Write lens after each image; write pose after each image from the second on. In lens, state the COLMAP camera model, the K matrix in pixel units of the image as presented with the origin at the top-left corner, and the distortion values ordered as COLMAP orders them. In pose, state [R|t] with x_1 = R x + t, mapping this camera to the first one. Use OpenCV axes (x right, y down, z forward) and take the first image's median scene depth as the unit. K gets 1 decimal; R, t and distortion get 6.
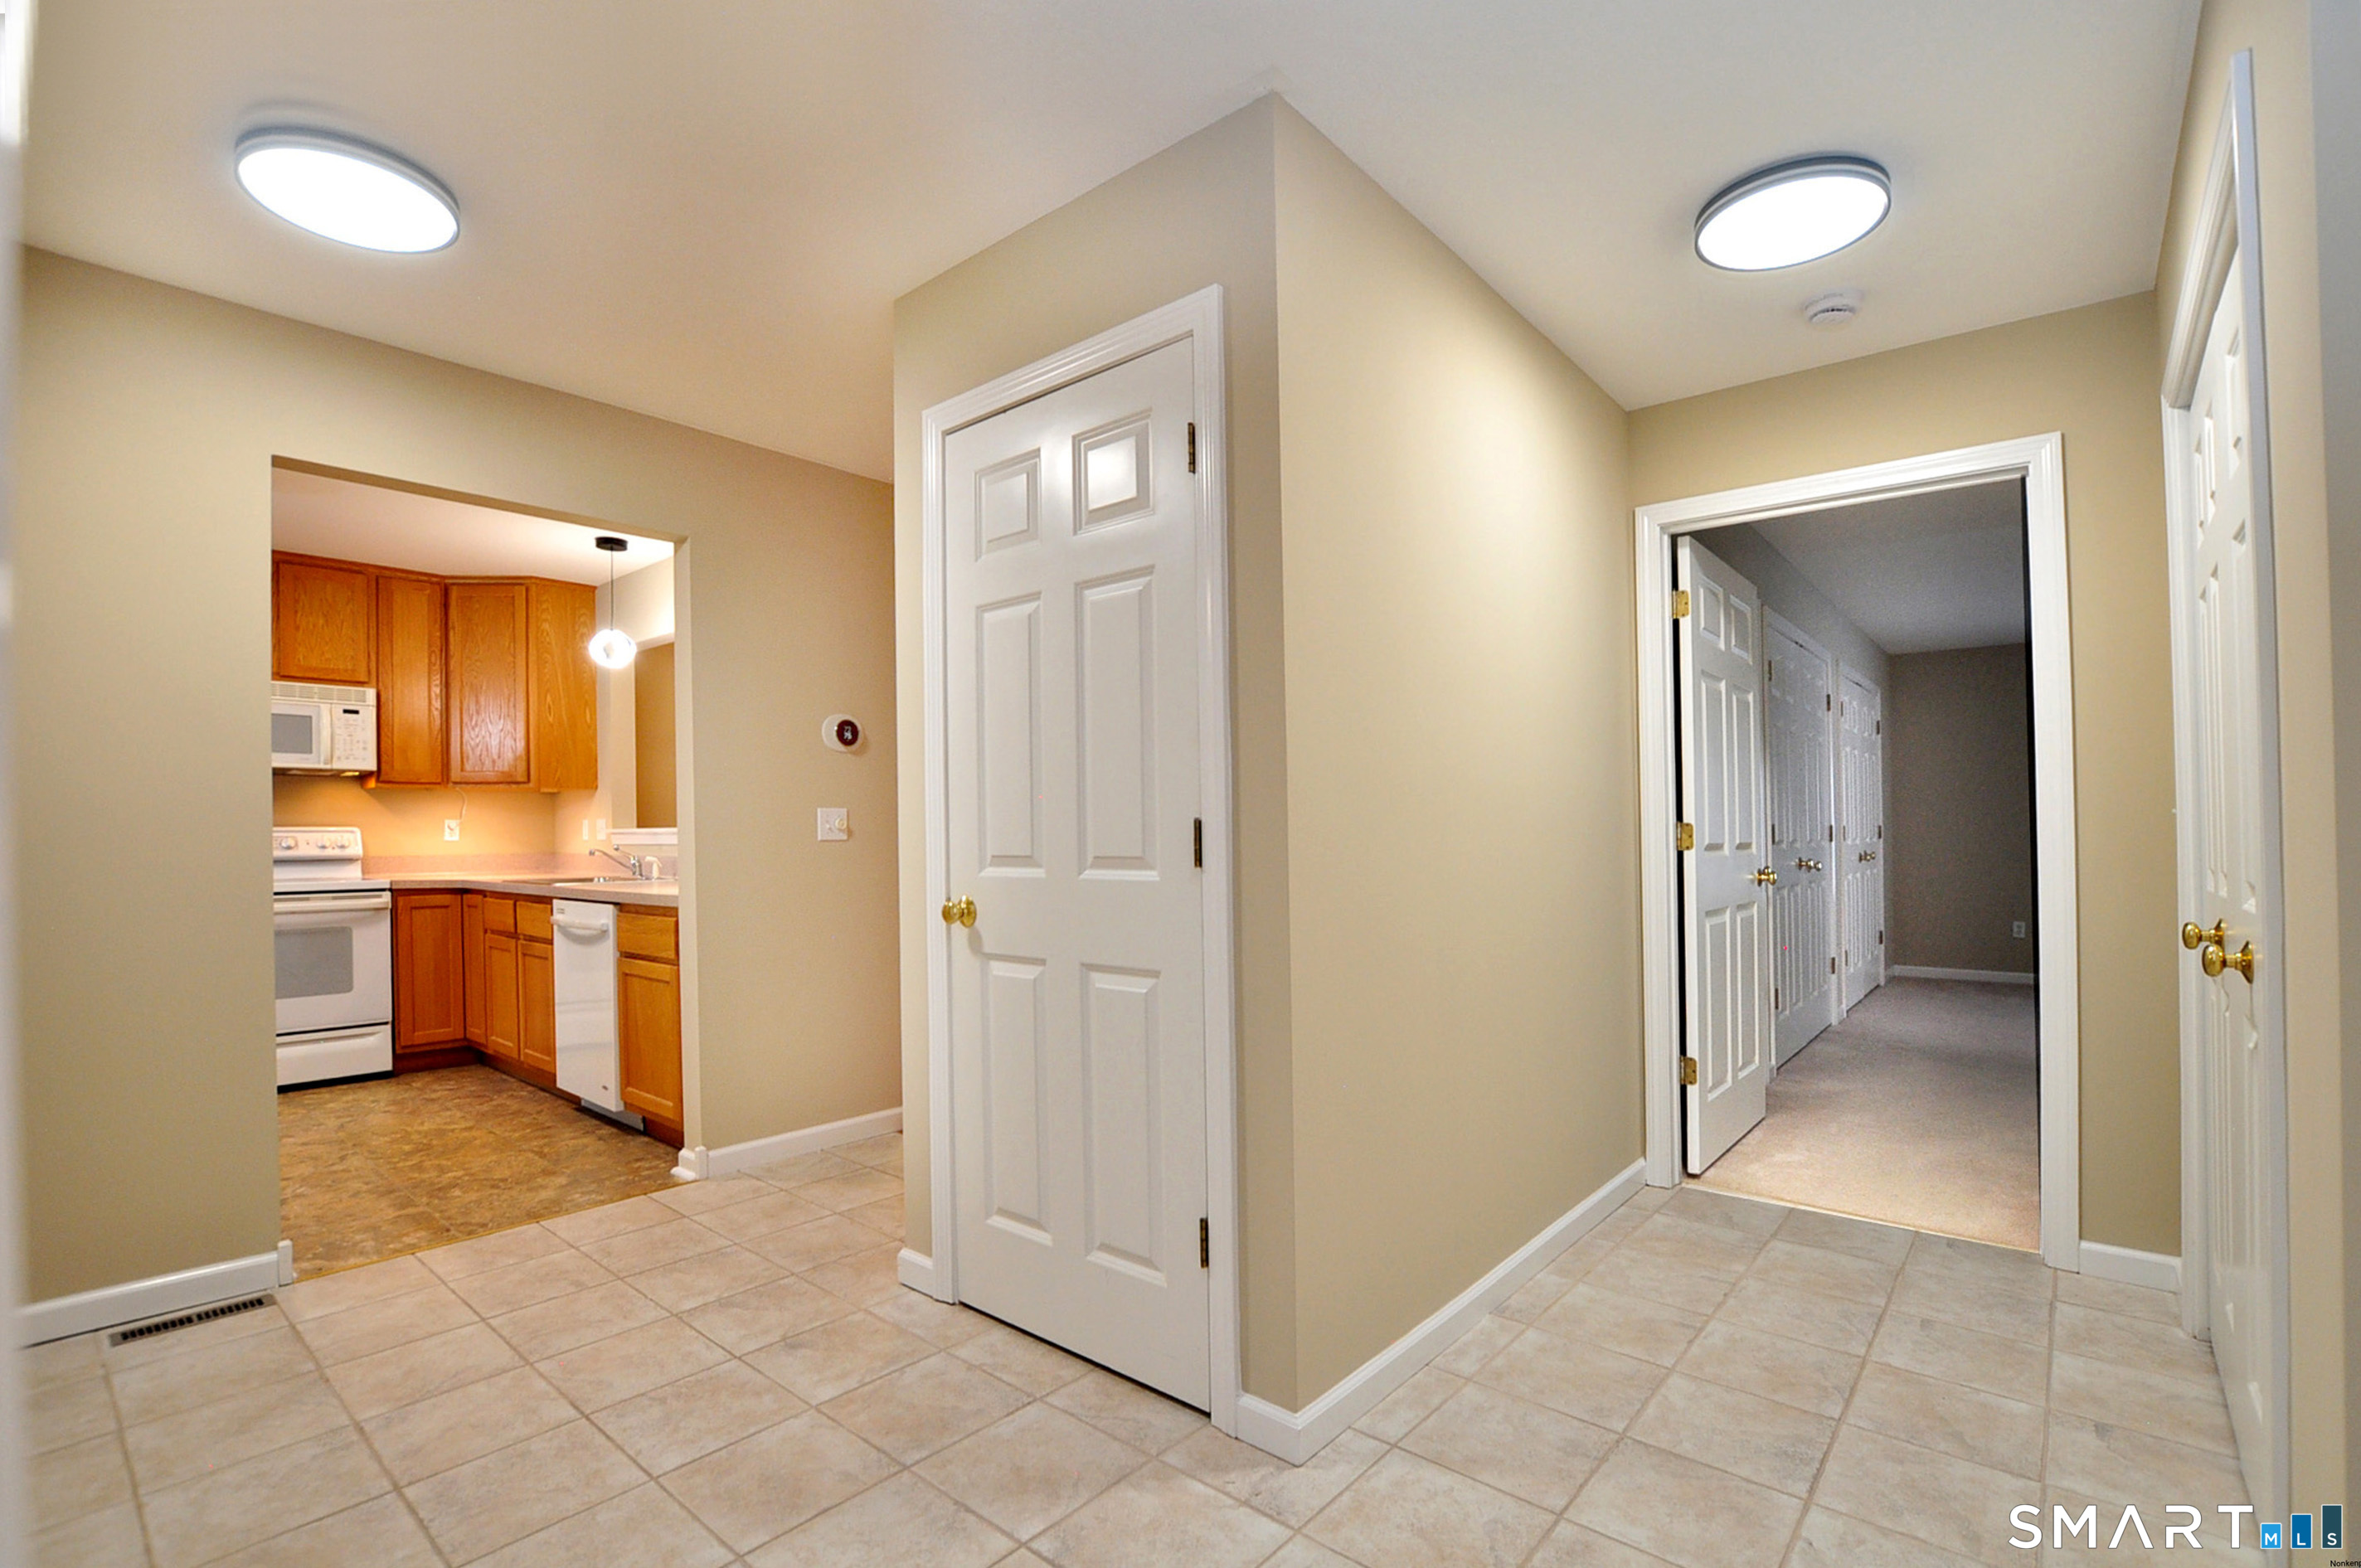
lens RADIAL K [[1050.8, 0, 1176.7], [0, 1050.8, 846.4], [0, 0, 1]] dist [-0.023262, -0.000306]
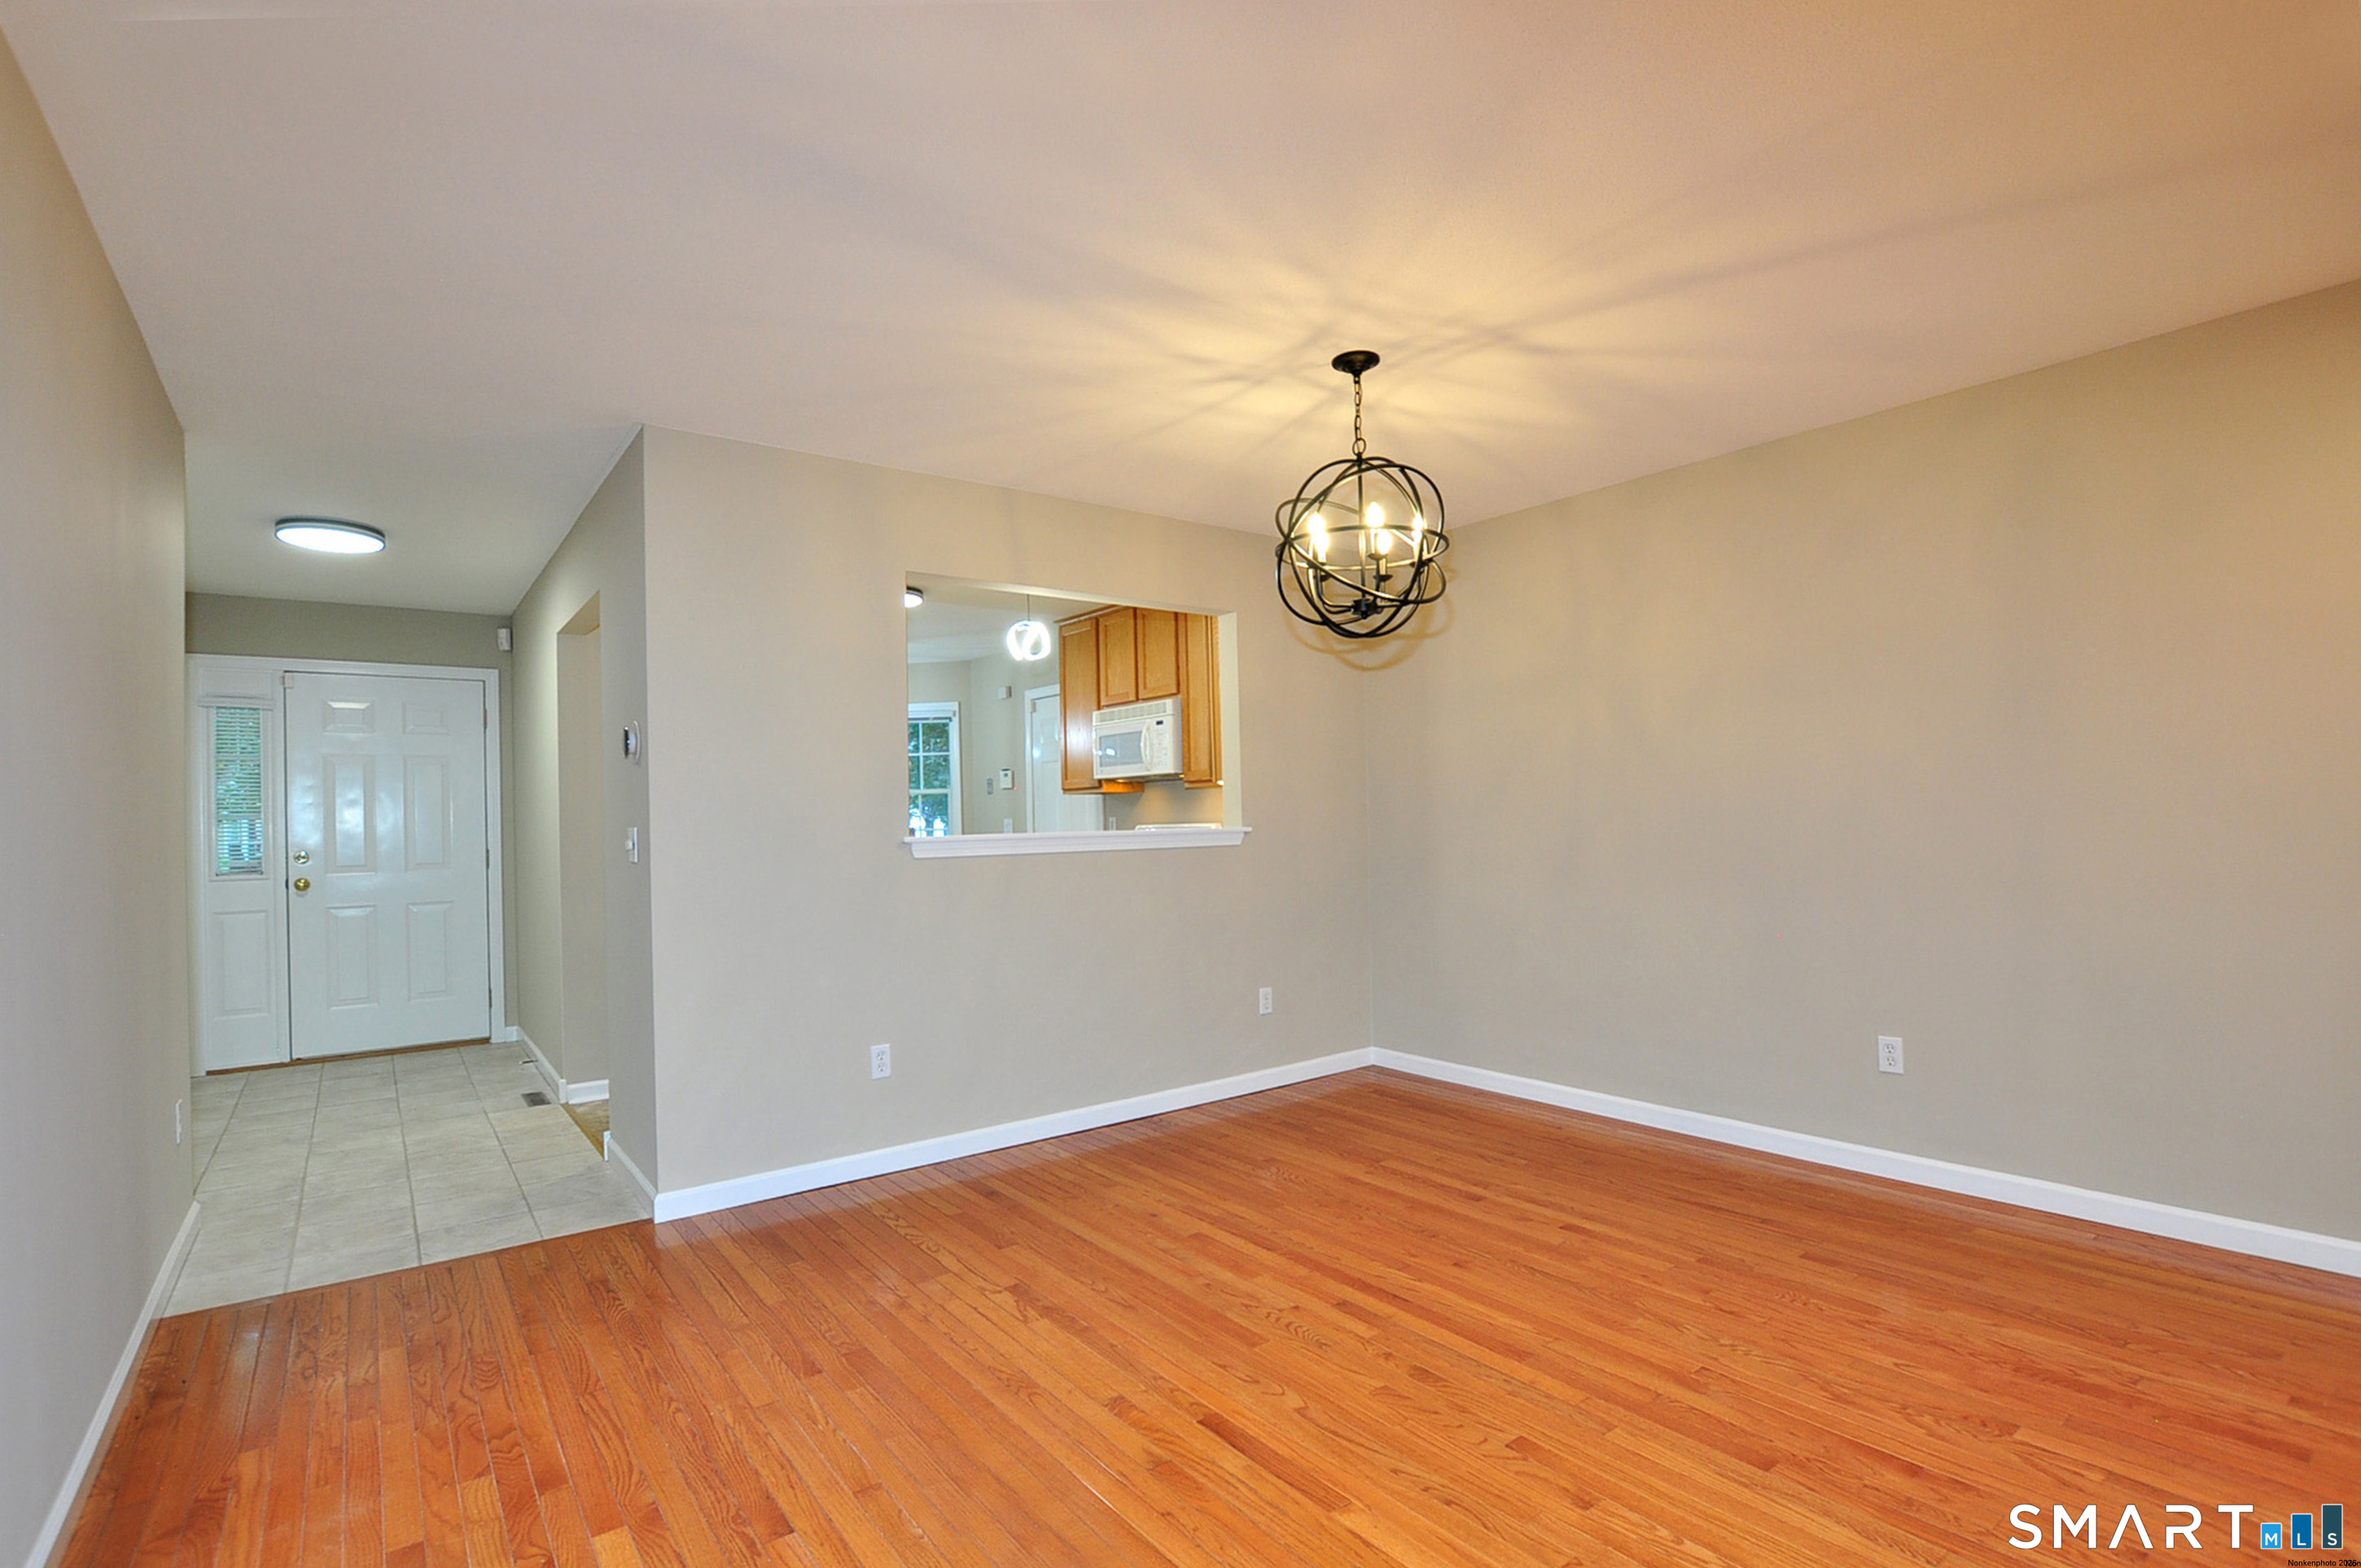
lens RADIAL K [[1087.7, 0, 1161.2], [0, 1087.7, 813.9], [0, 0, 1]] dist [-0.030165, 0.001590]
pose [[-0.217114, 0.003511, -0.976140, 0.378809], [0.012169, 0.999926, 0.000890, -0.031789], [0.976070, -0.011685, -0.217140, 1.281994]]
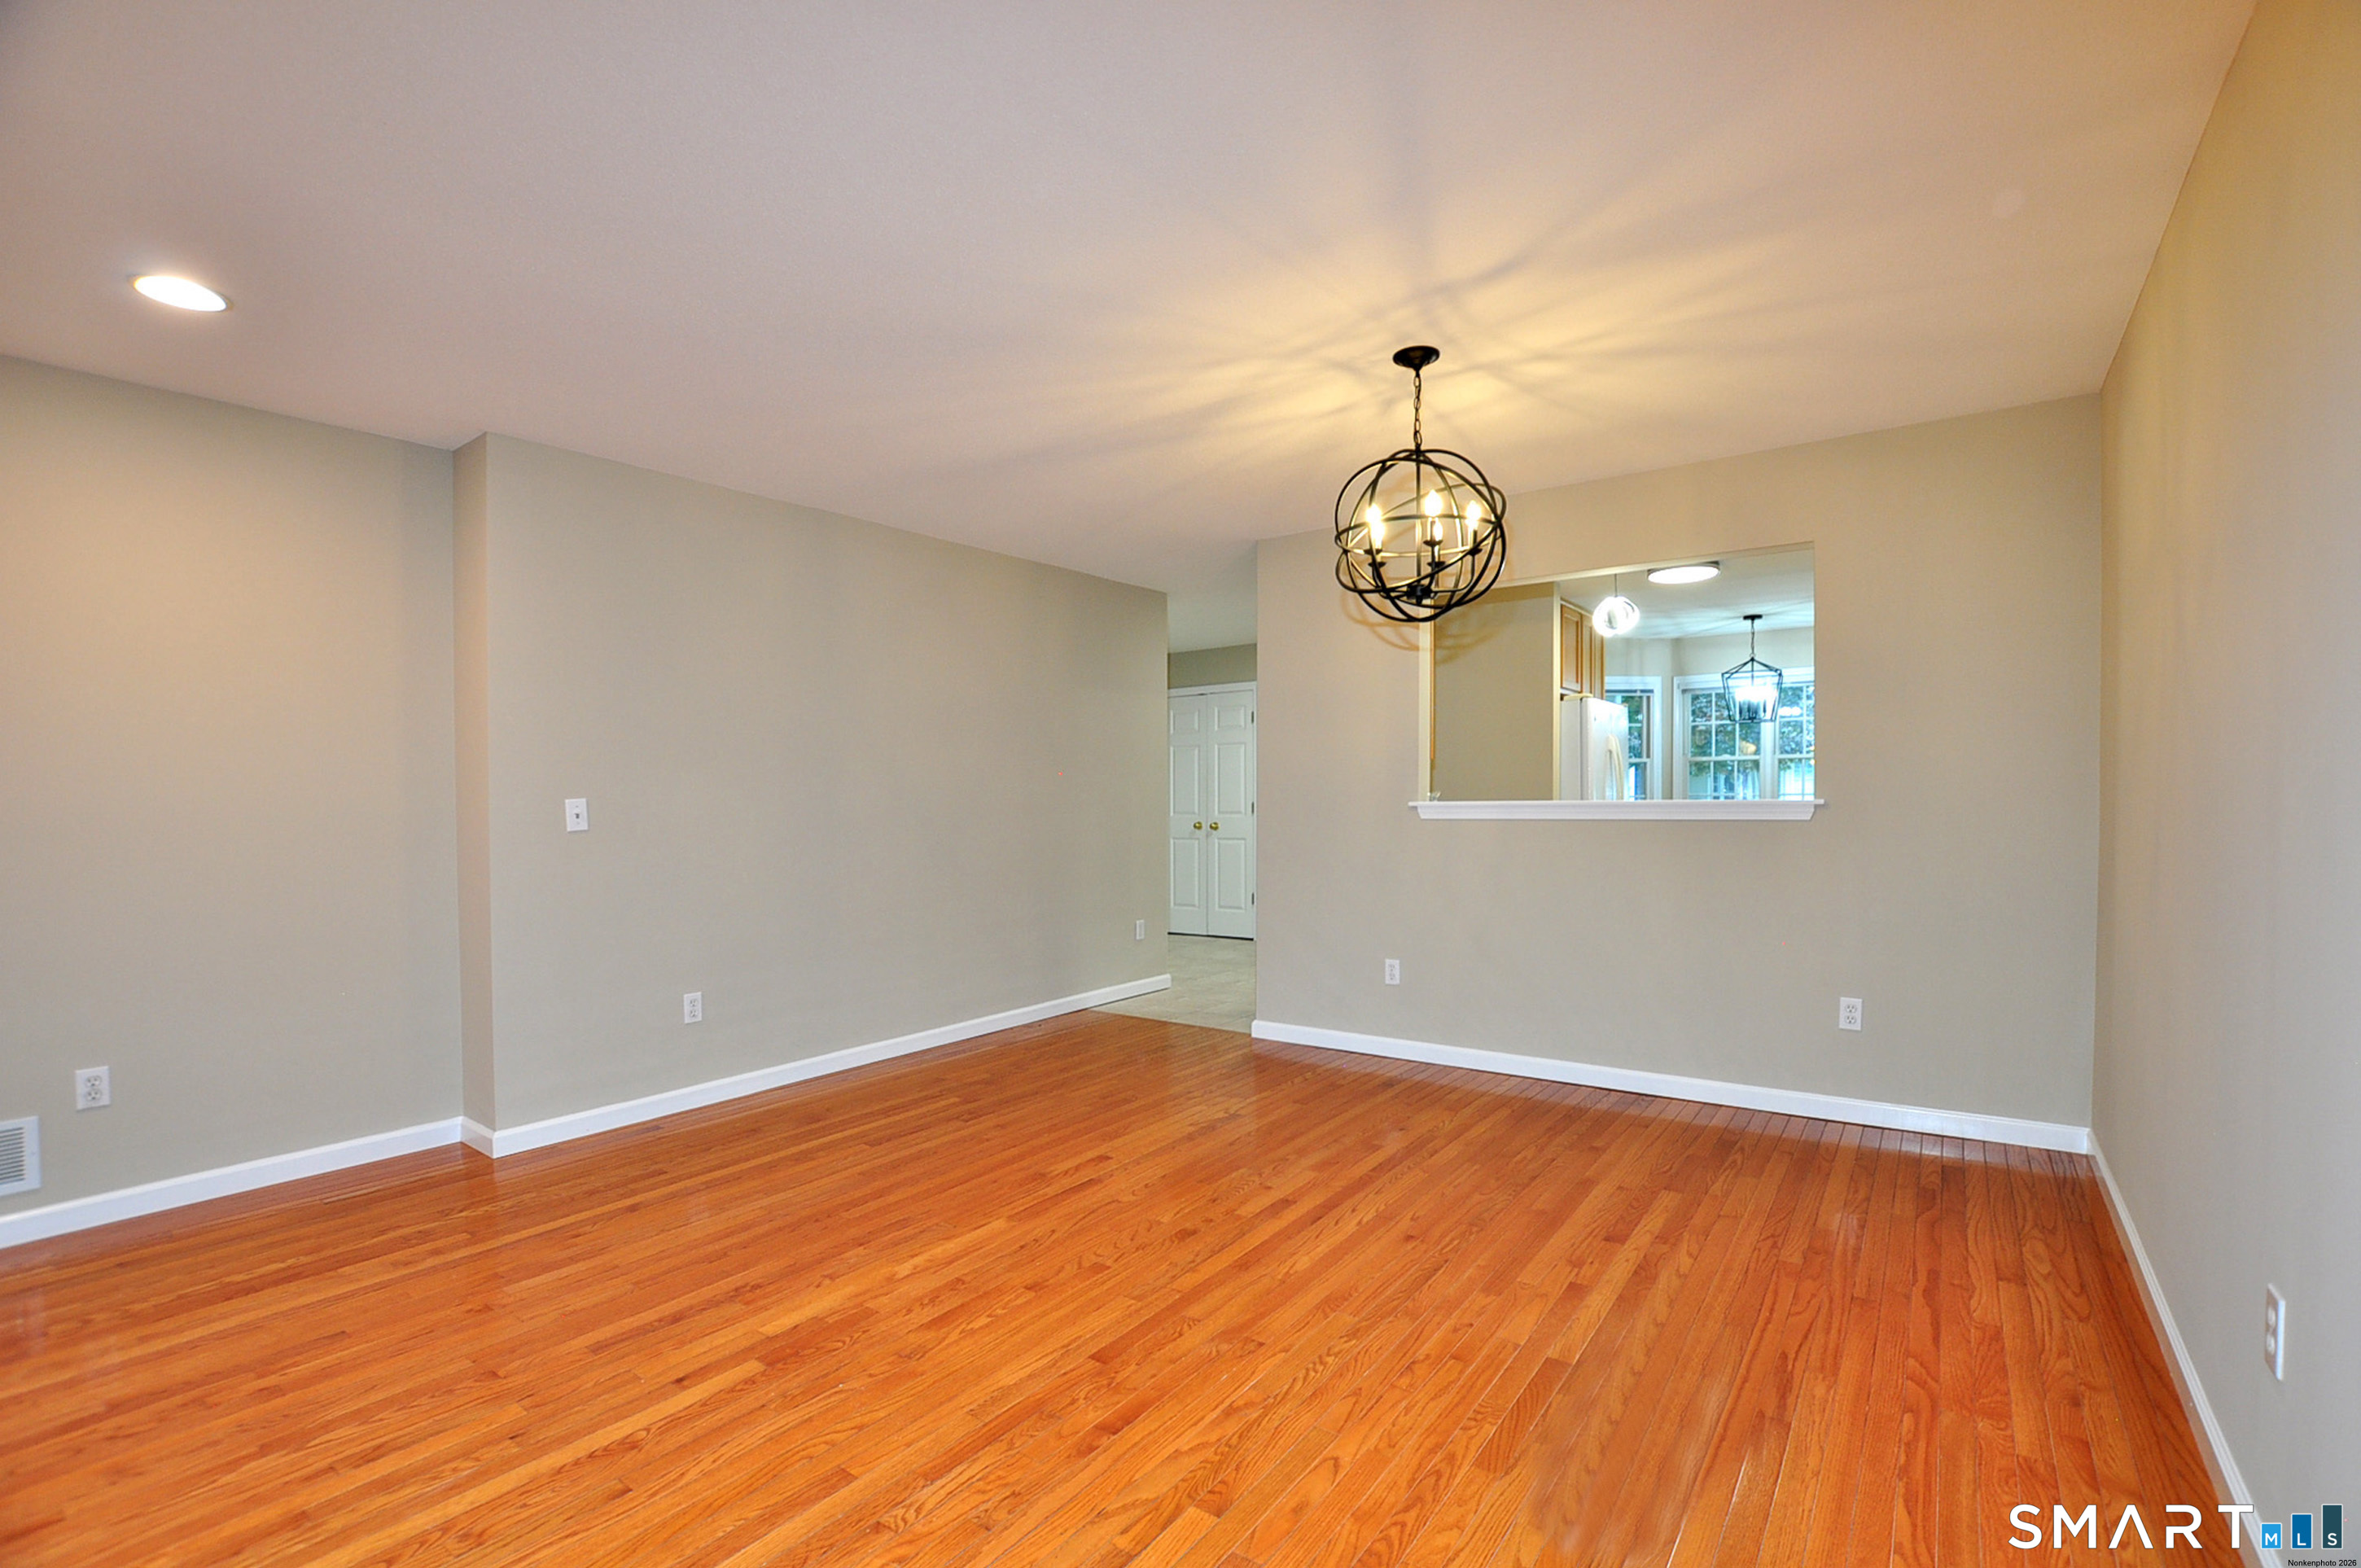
lens RADIAL K [[1038.6, 0, 1199.3], [0, 1038.6, 791.3], [0, 0, 1]] dist [-0.028215, 0.000021]
pose [[-0.996052, 0.014259, -0.087622, -0.067376], [0.013802, 0.999888, 0.005821, -0.034423], [0.087695, 0.004588, -0.996137, 1.864695]]
